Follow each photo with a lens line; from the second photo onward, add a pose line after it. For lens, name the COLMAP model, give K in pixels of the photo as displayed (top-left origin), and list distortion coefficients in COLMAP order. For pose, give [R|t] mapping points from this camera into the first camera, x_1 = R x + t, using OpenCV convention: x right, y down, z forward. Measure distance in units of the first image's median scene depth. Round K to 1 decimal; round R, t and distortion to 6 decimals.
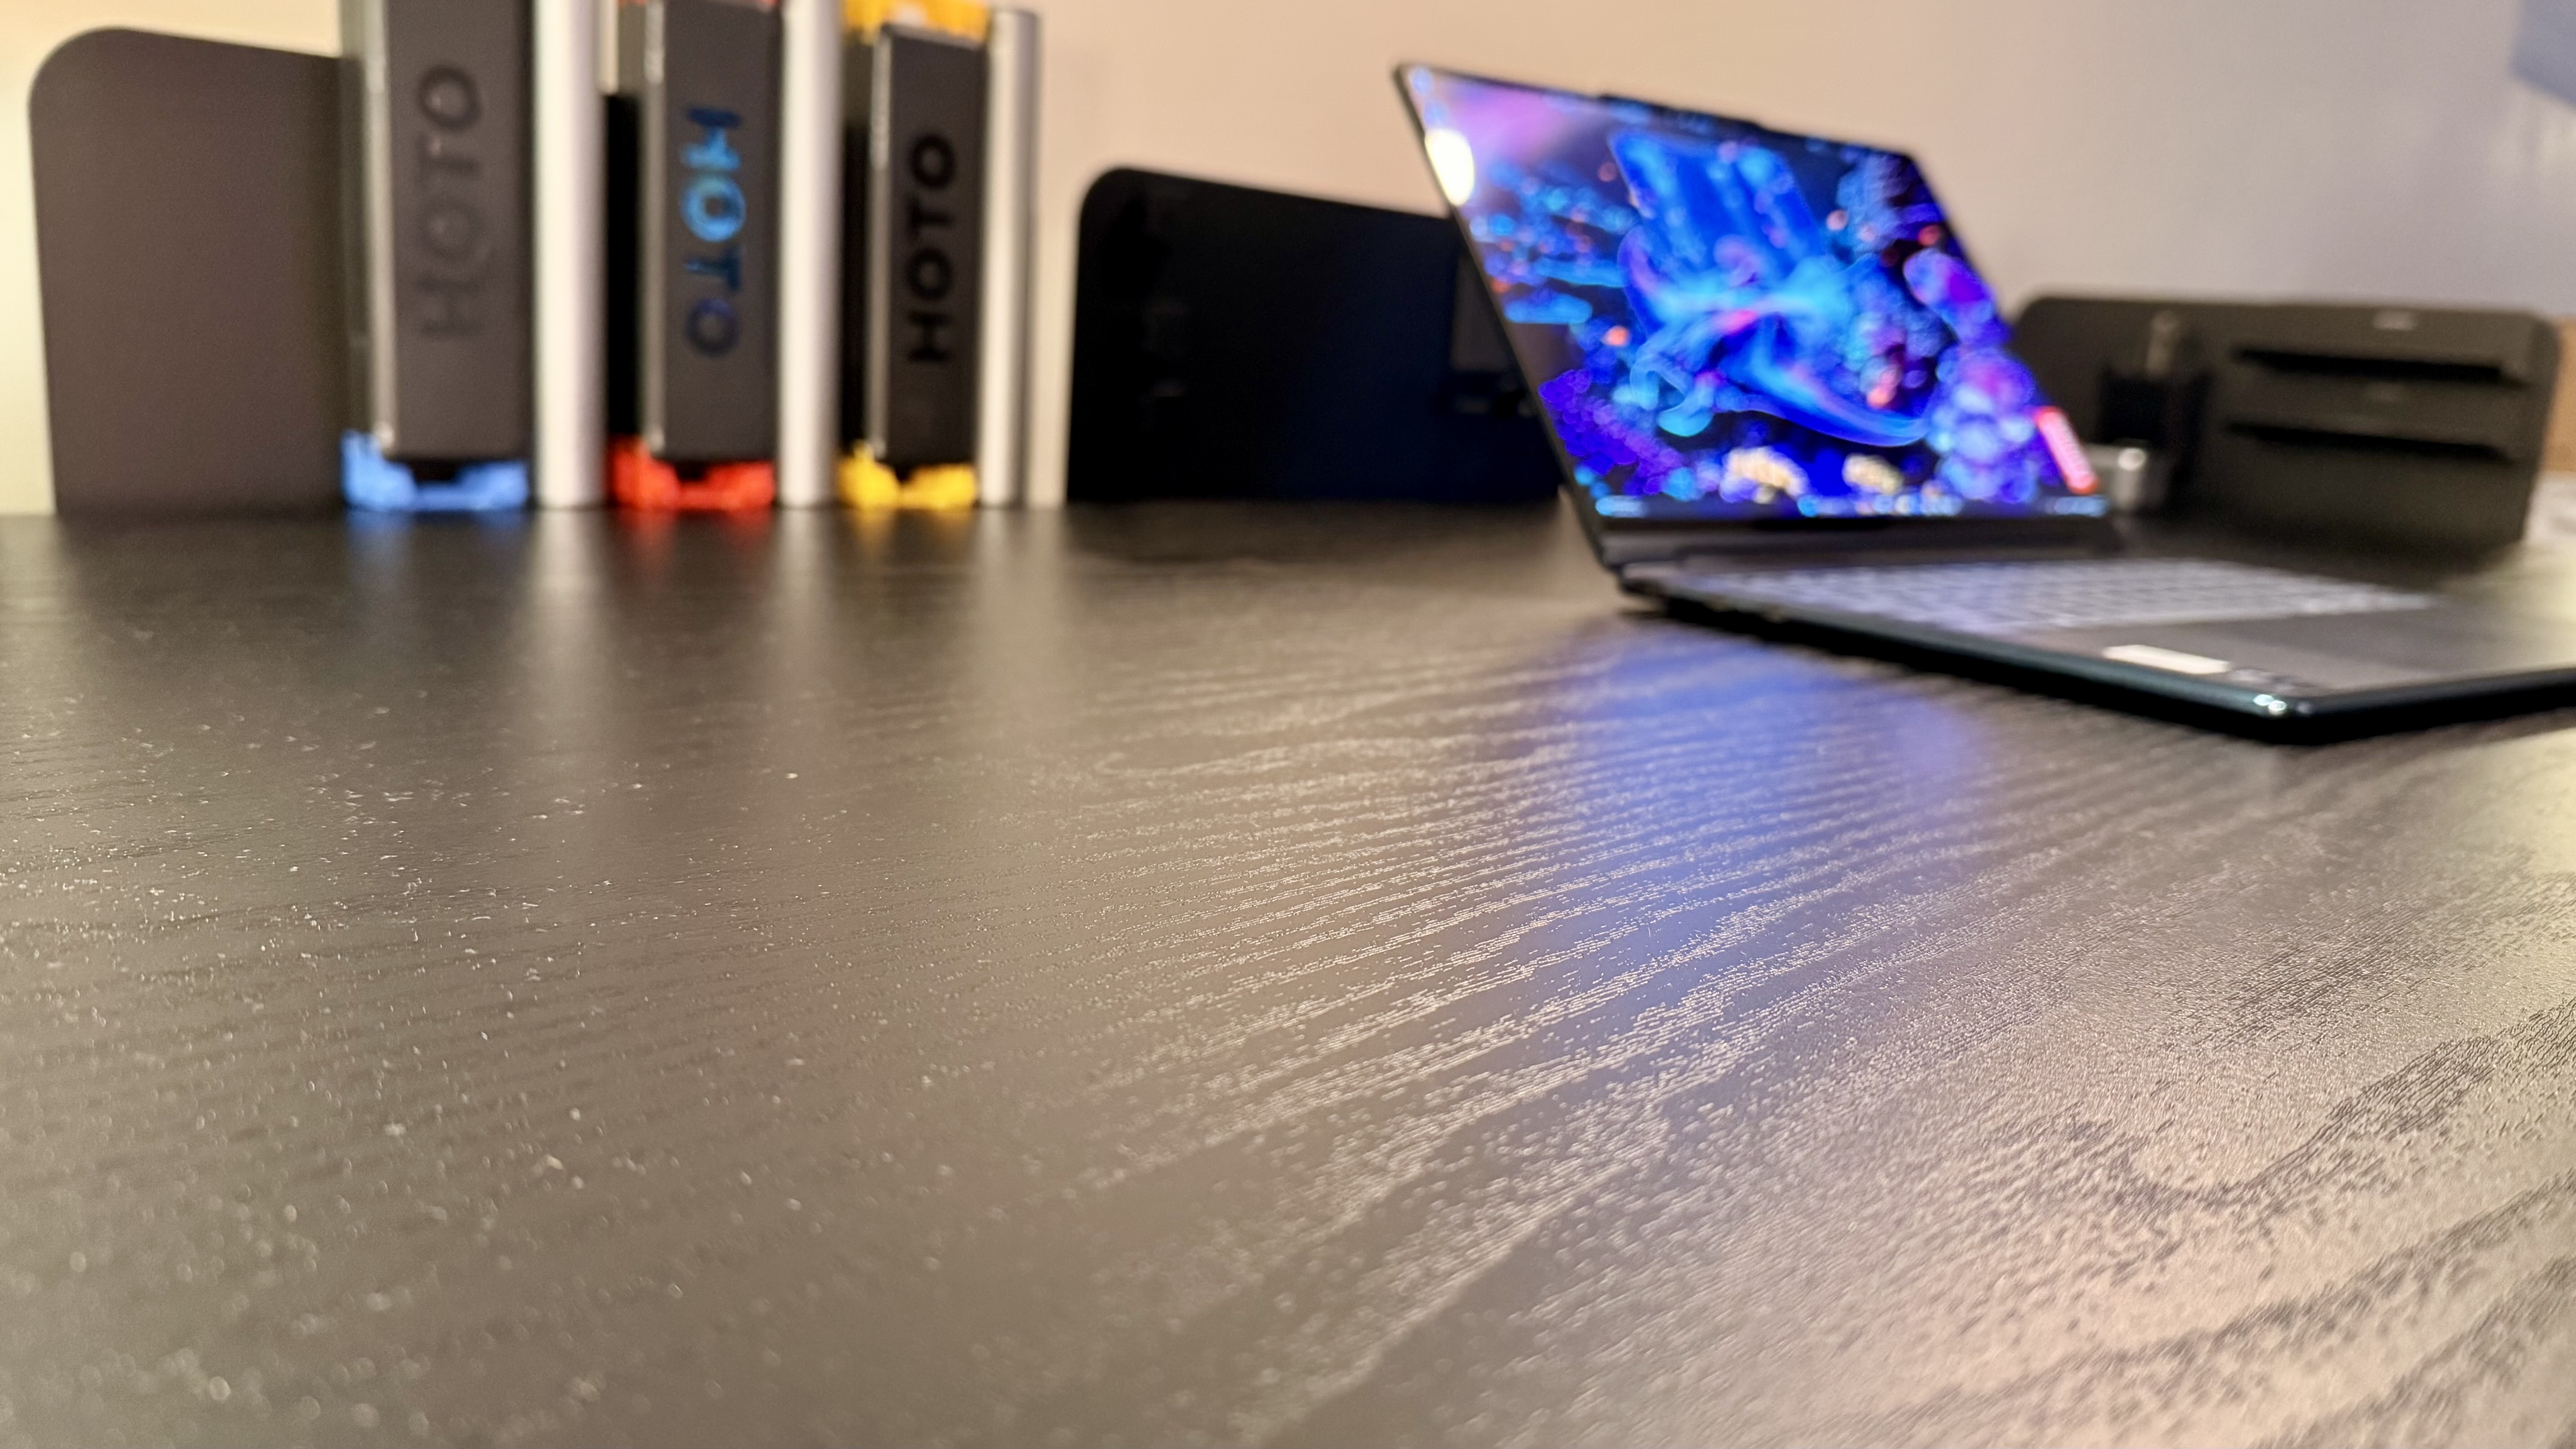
lens RADIAL K [[1860.0, 0, 1304.0], [0, 1860.0, 718.1], [0, 0, 1]] dist [-0.000850, -0.009084]
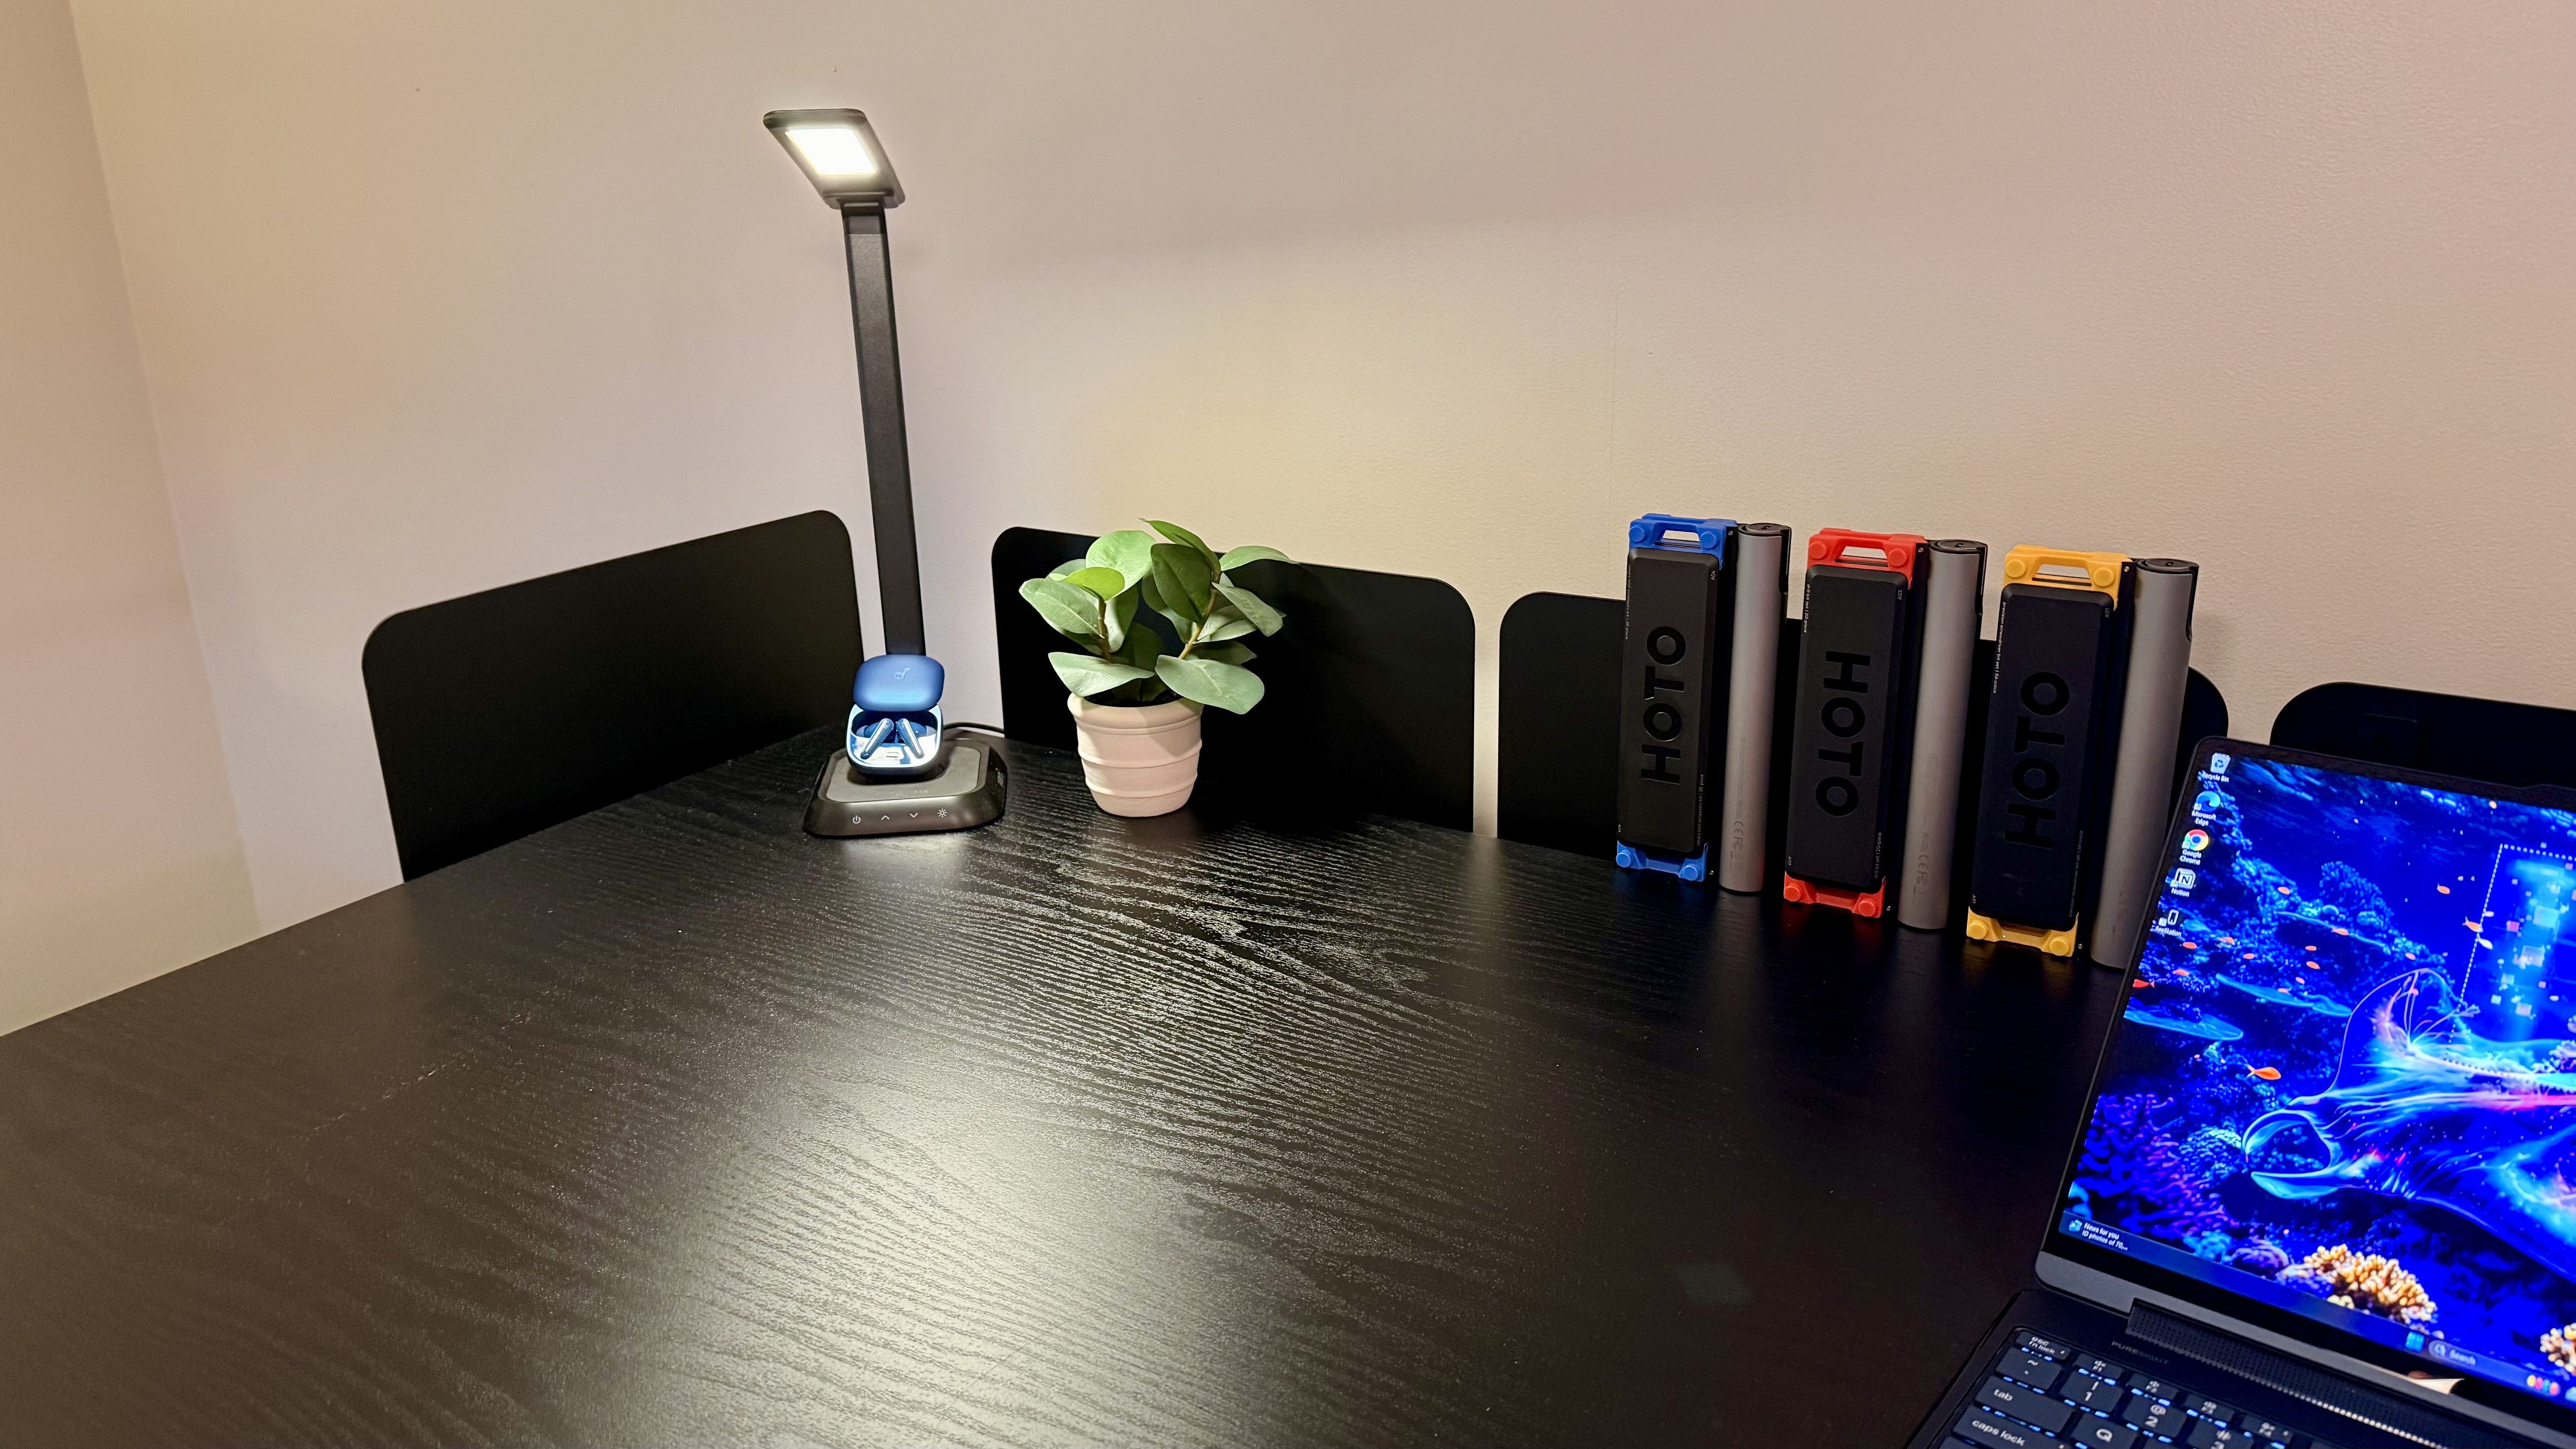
lens RADIAL K [[1860.0, 0, 1304.0], [0, 1860.0, 718.1], [0, 0, 1]] dist [-0.000850, -0.009084]
pose [[0.272979, 0.232275, -0.933558, 0.886462], [-0.166250, 0.967204, 0.192034, -0.482762], [0.947546, 0.102783, 0.302642, 0.203109]]
